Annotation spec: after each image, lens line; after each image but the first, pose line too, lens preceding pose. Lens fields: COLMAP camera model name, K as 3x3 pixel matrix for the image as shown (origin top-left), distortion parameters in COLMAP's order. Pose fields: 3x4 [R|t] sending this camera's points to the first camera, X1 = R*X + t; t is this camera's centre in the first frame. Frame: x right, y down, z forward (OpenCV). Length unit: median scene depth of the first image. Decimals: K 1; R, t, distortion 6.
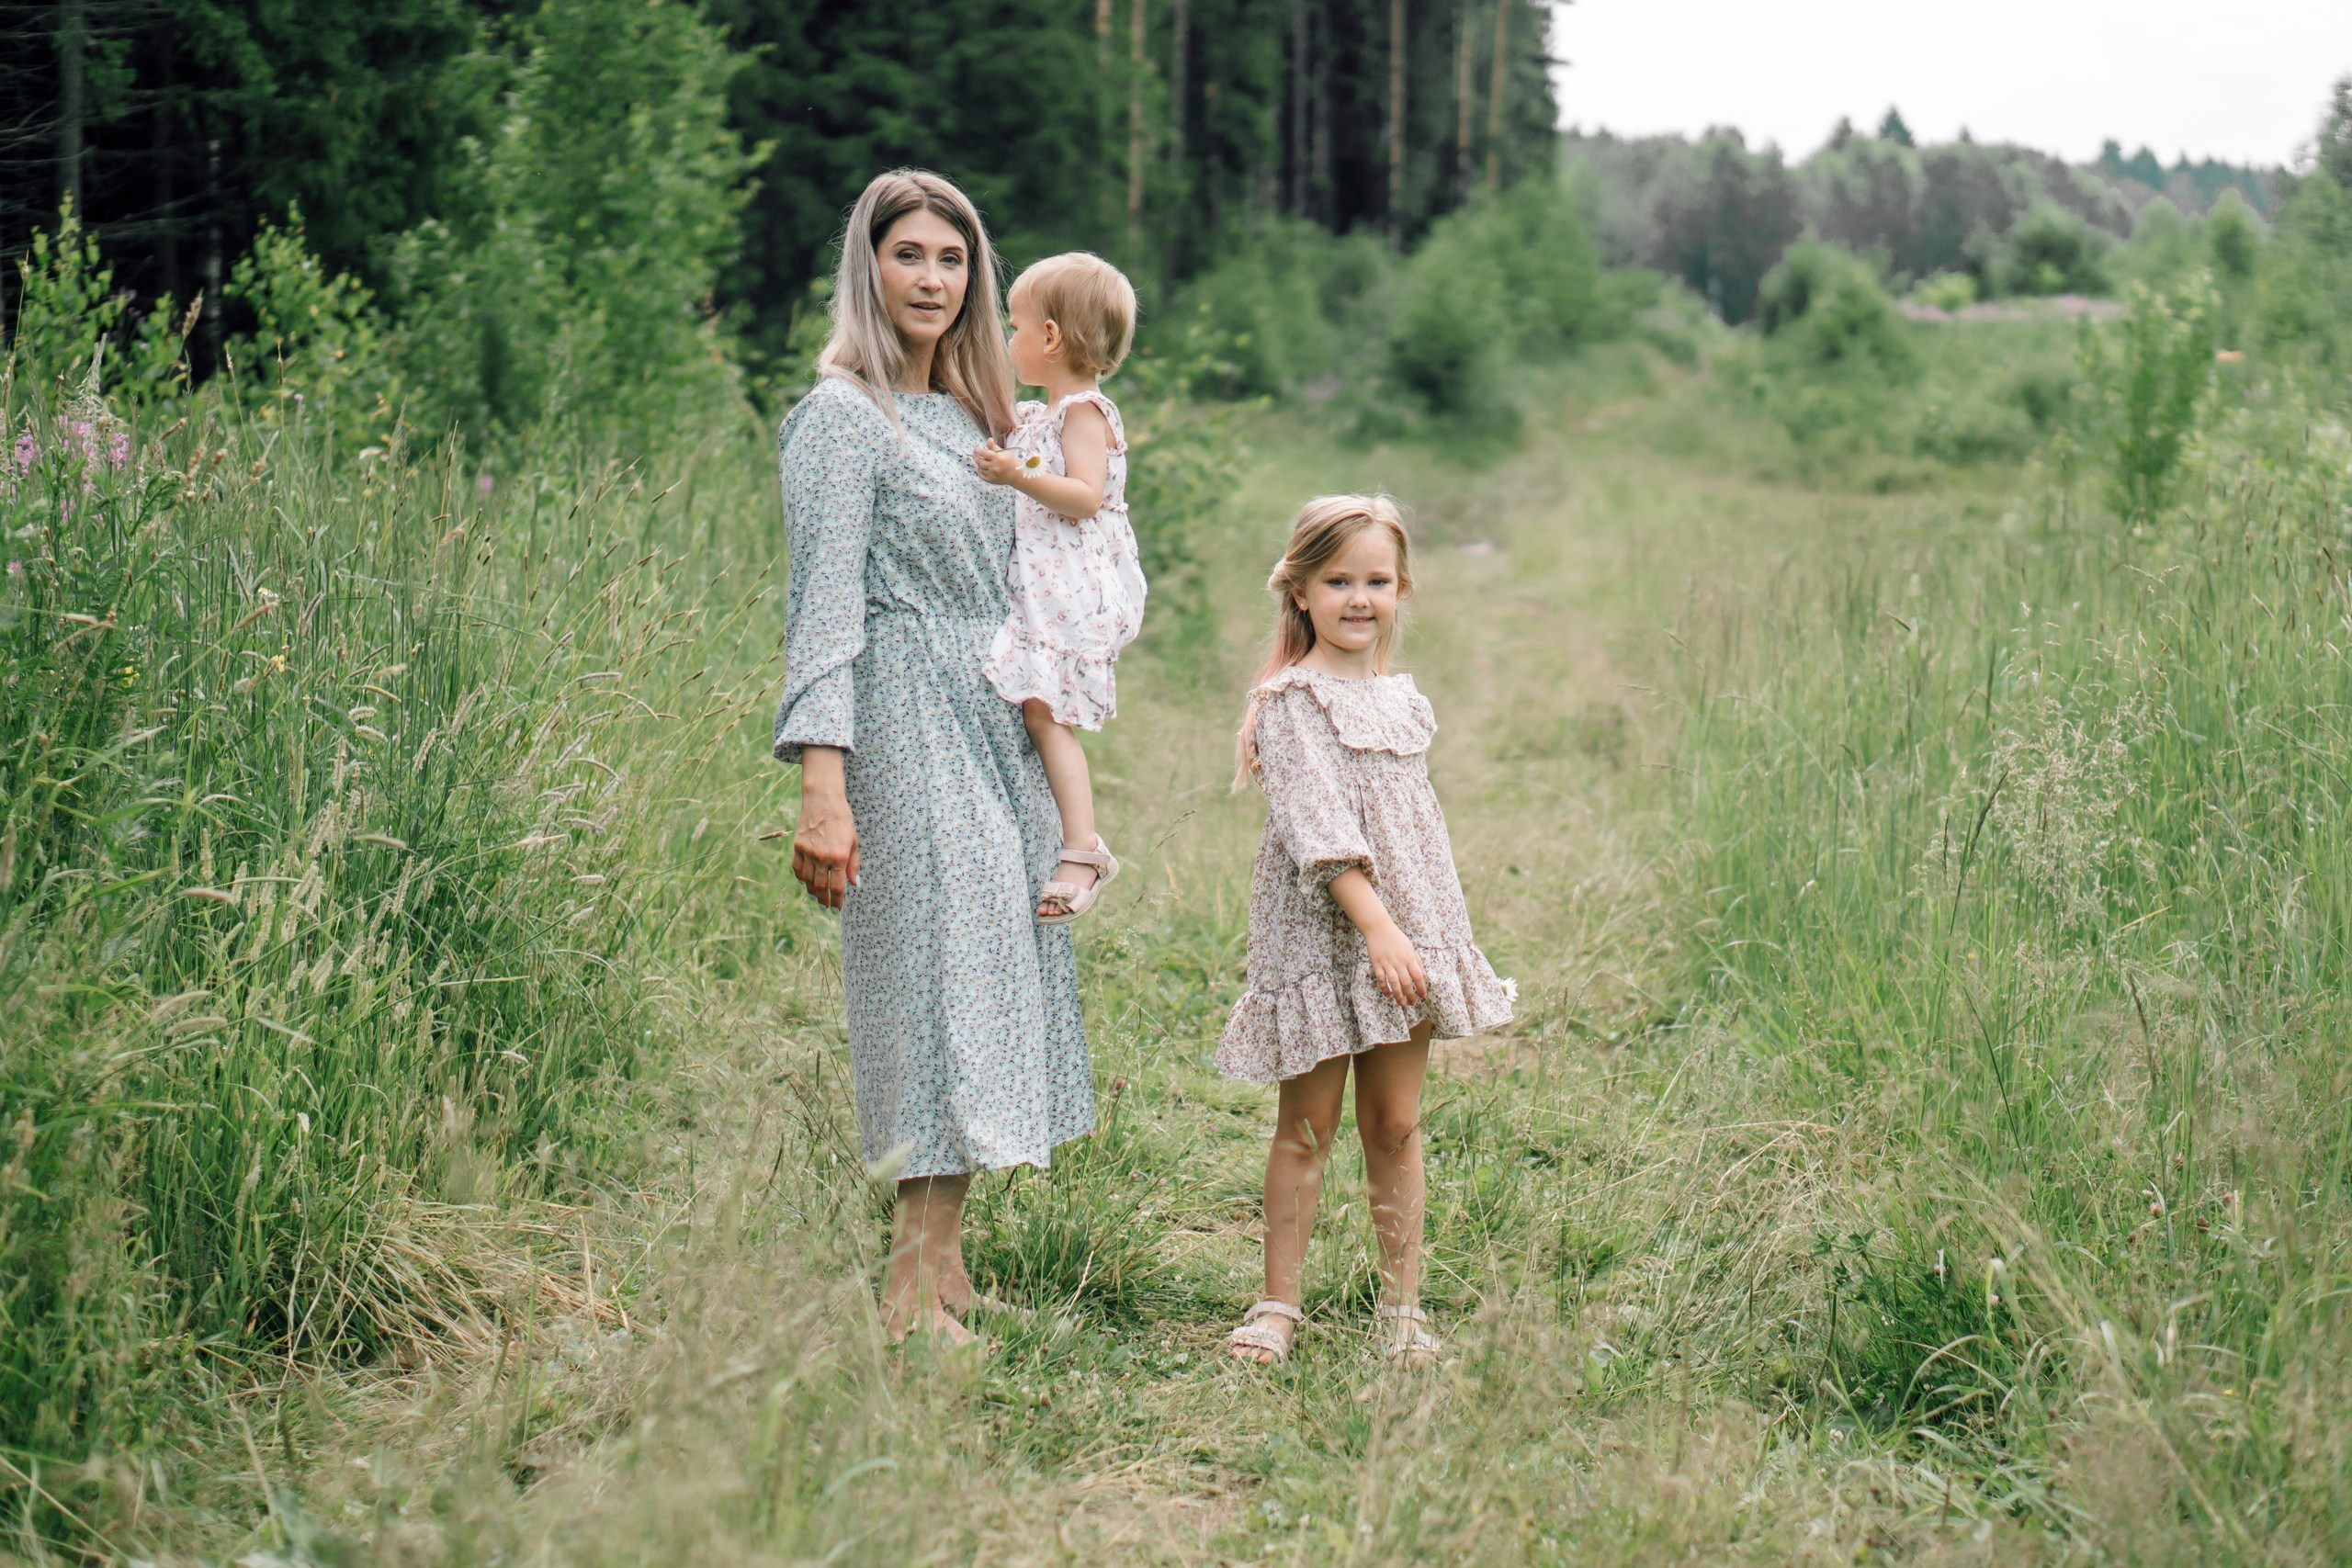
lens RADIAL K [[5147.8, 0, 1216.8], [0, 5147.8, 716.0], [0, 0, 1]] dist [0.119690, -0.772695]
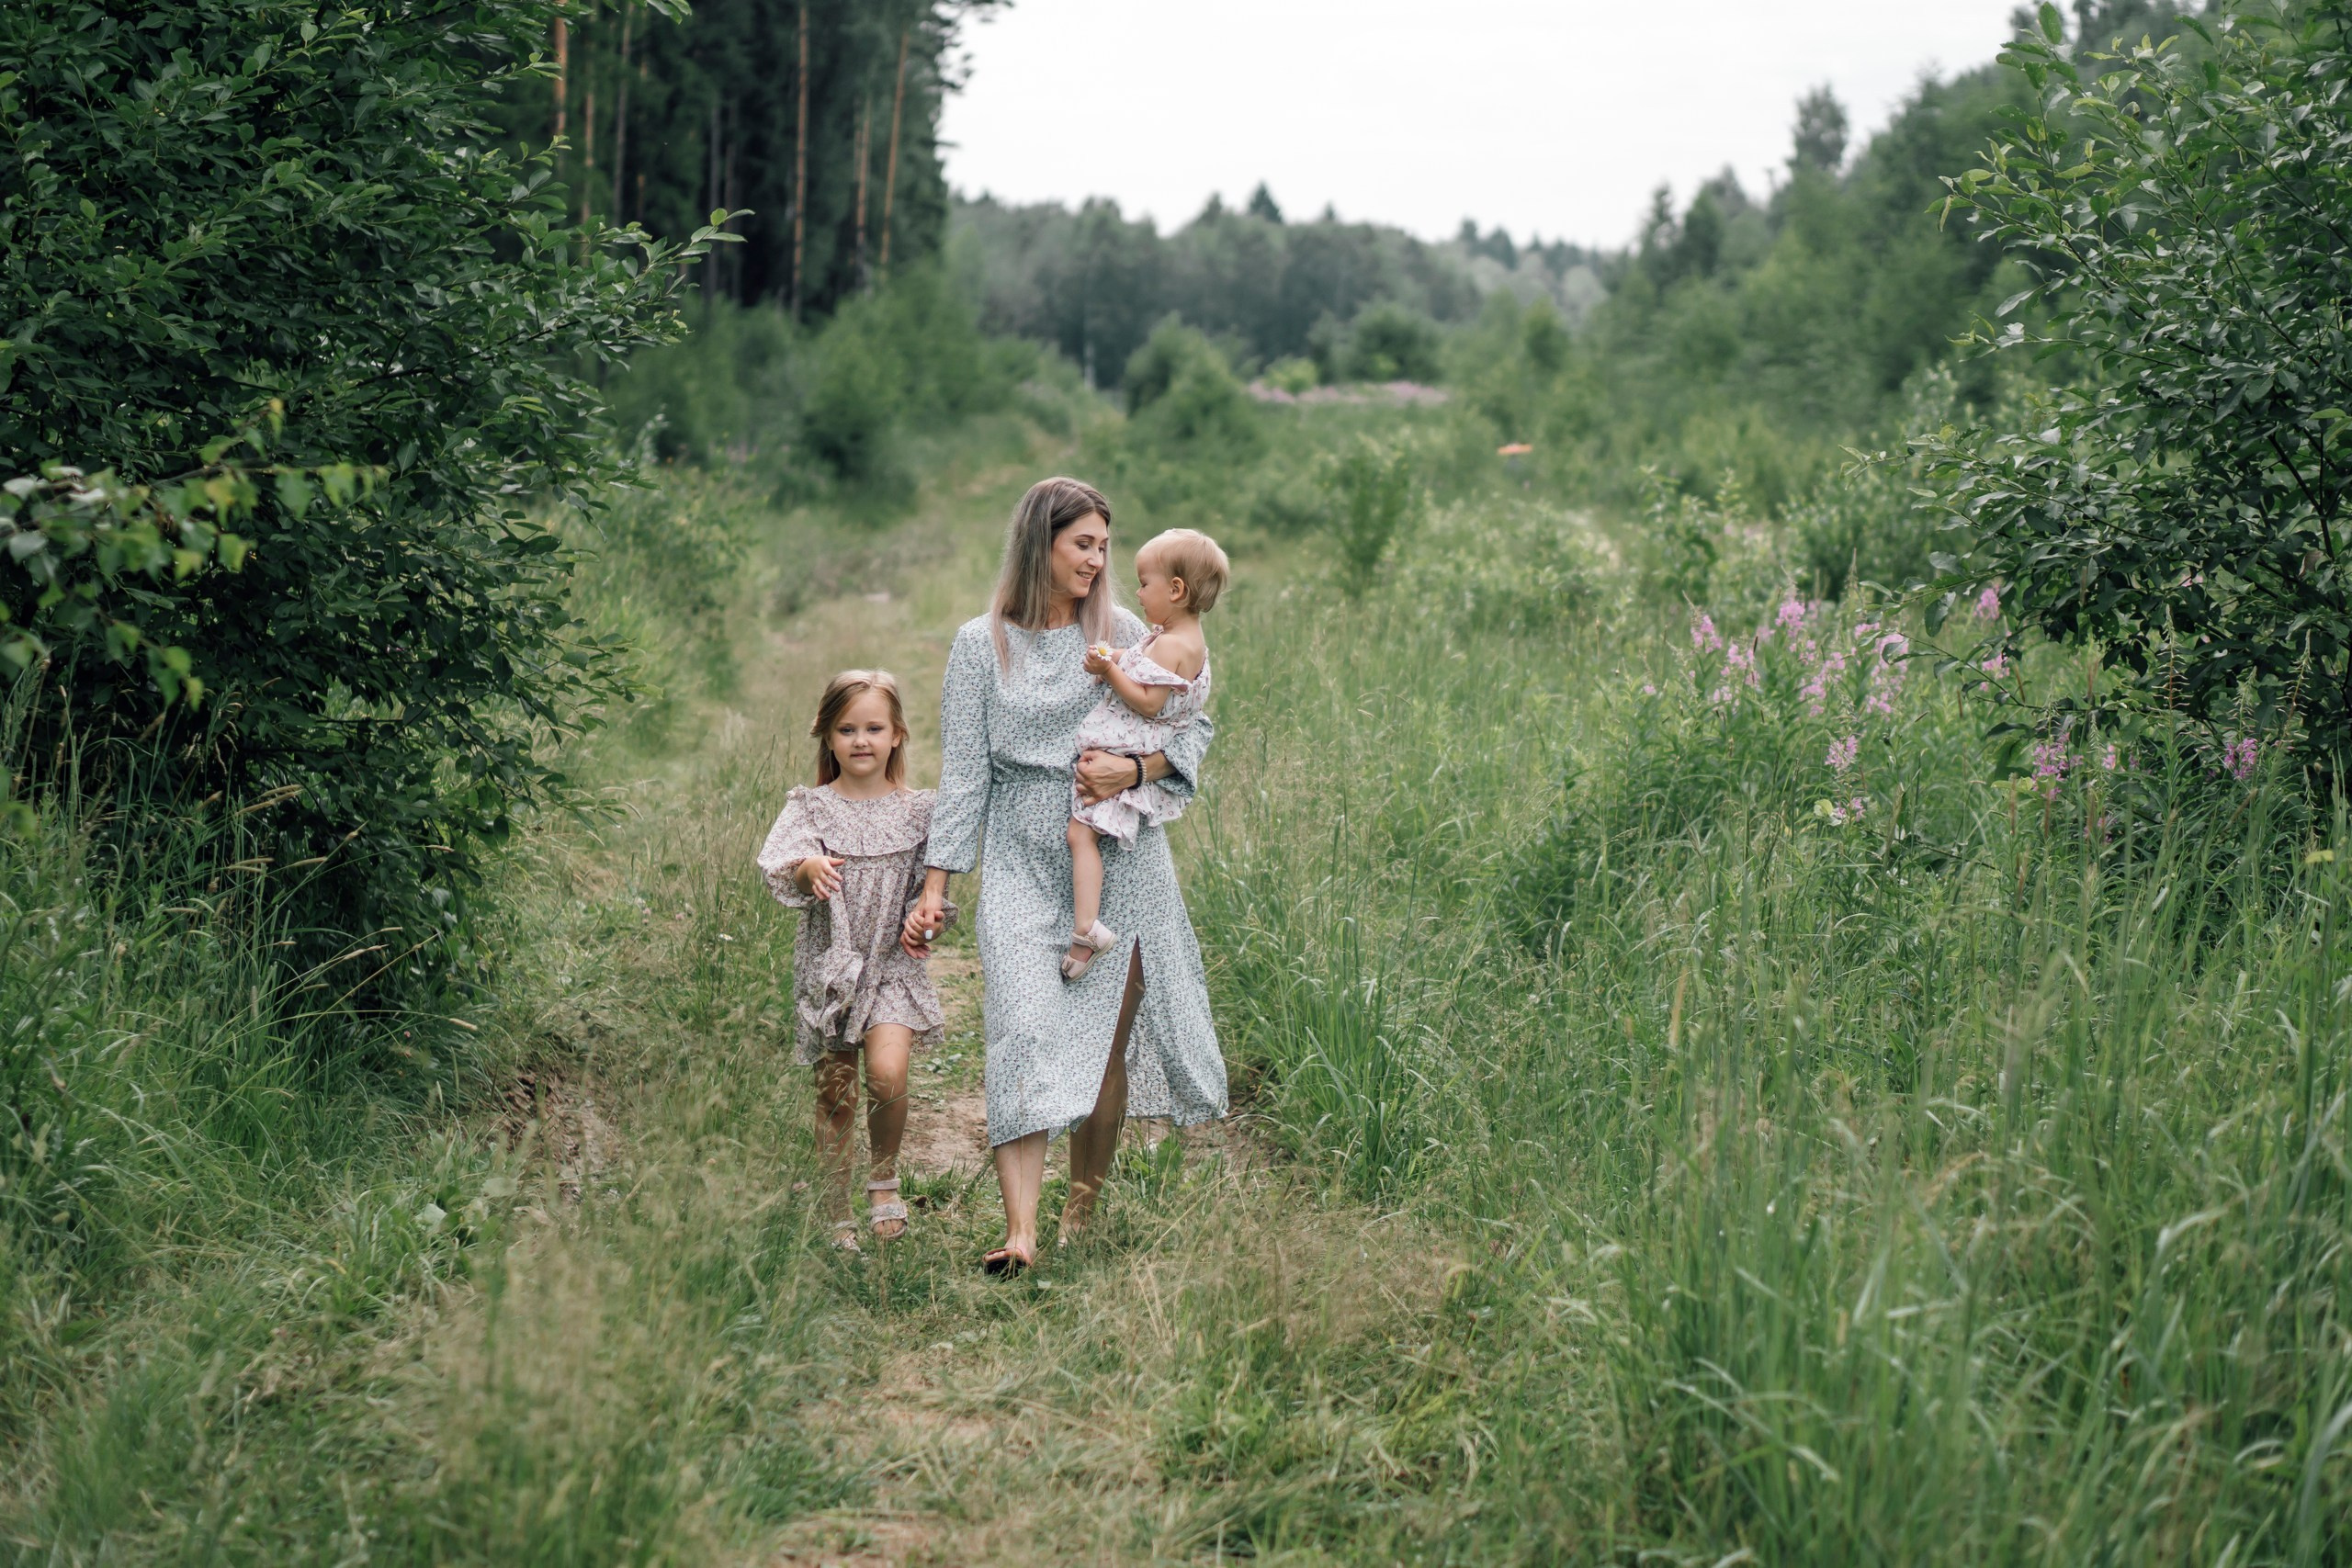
lens RADIAL K [[5057.8, 0, 1176.0], [0, 5057.8, 784.0], [0, 0, 1]] dist [0.056355, 0.103535]
pose [[0.993191, 0.021184, 0.114551, -0.009920], [-0.021774, 0.999755, 0.003900, 0.003122], [-0.114441, -0.006367, 0.993410, -0.117917]]
